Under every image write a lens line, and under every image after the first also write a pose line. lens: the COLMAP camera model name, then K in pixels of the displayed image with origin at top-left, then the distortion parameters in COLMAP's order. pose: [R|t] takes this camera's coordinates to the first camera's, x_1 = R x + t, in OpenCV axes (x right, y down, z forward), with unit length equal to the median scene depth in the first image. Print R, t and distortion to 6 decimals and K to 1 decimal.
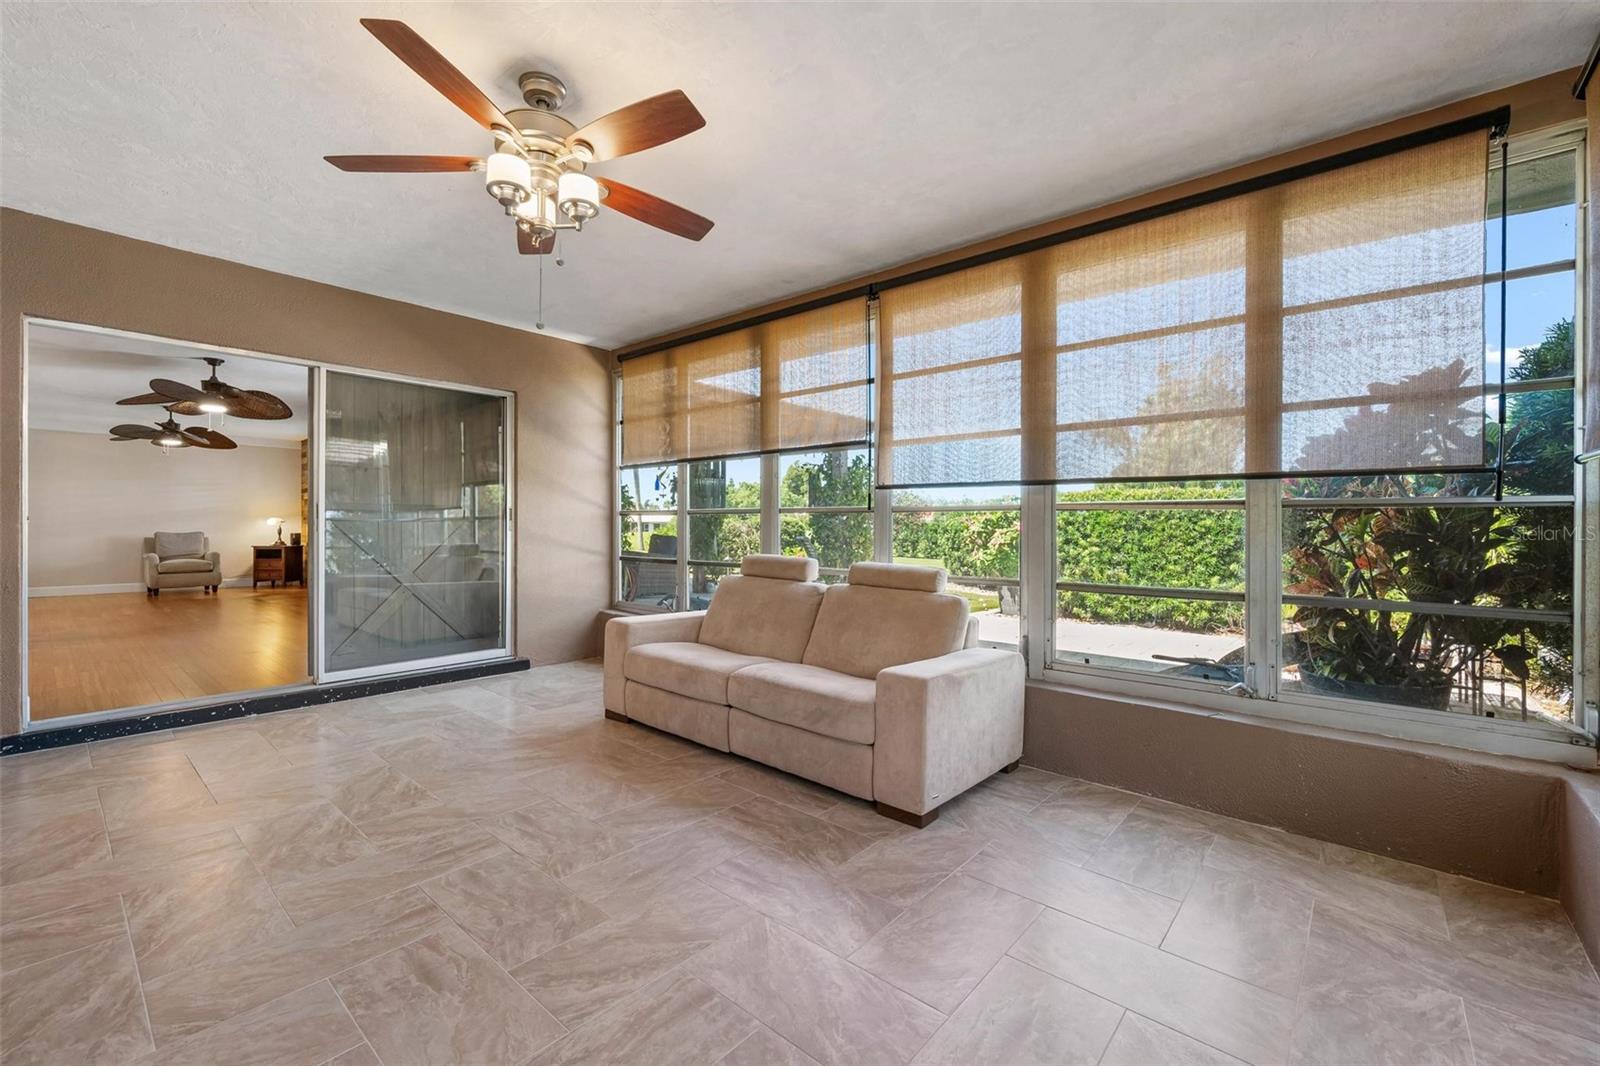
lens RADIAL K [[663.4, 0, 800.0], [0, 663.4, 529.1], [0, 0, 1]] dist [0.003929, -0.000932]
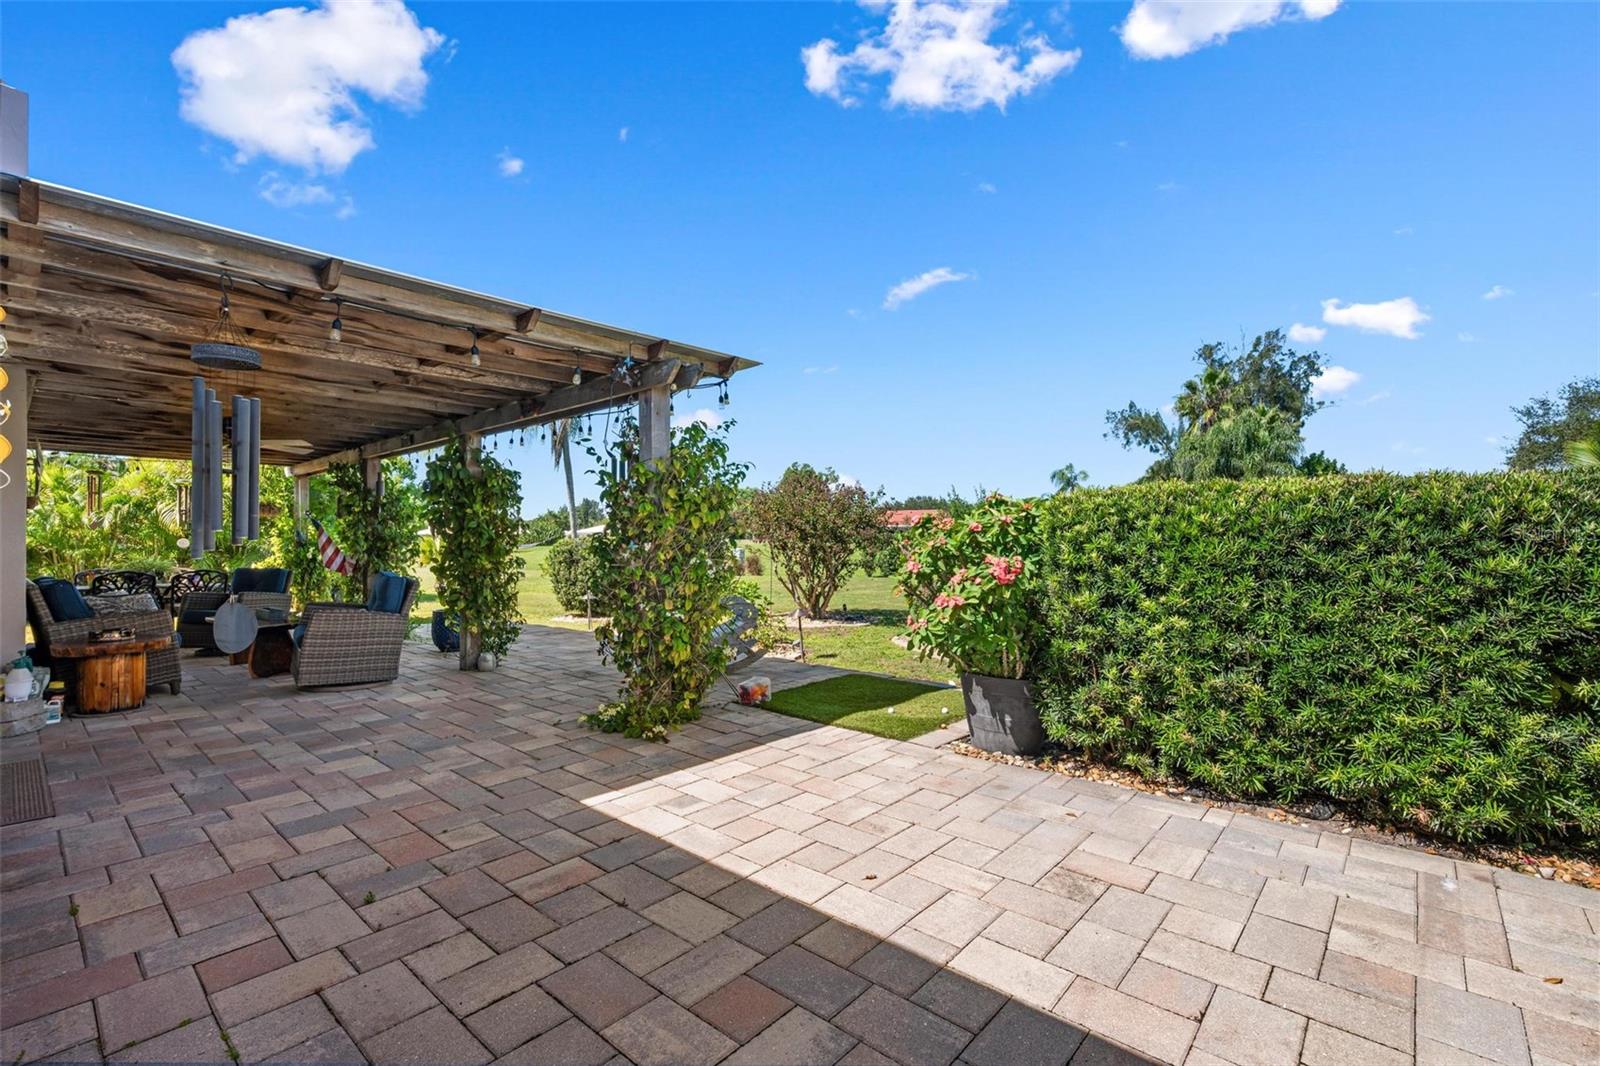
lens RADIAL K [[726.7, 0, 797.6], [0, 726.7, 530.7], [0, 0, 1]] dist [0.002134, -0.001862]
pose [[0.999959, -0.008776, 0.002126, 0.210826], [0.008806, 0.999856, -0.014527, -0.023028], [-0.001998, 0.014545, 0.999892, 0.558934]]
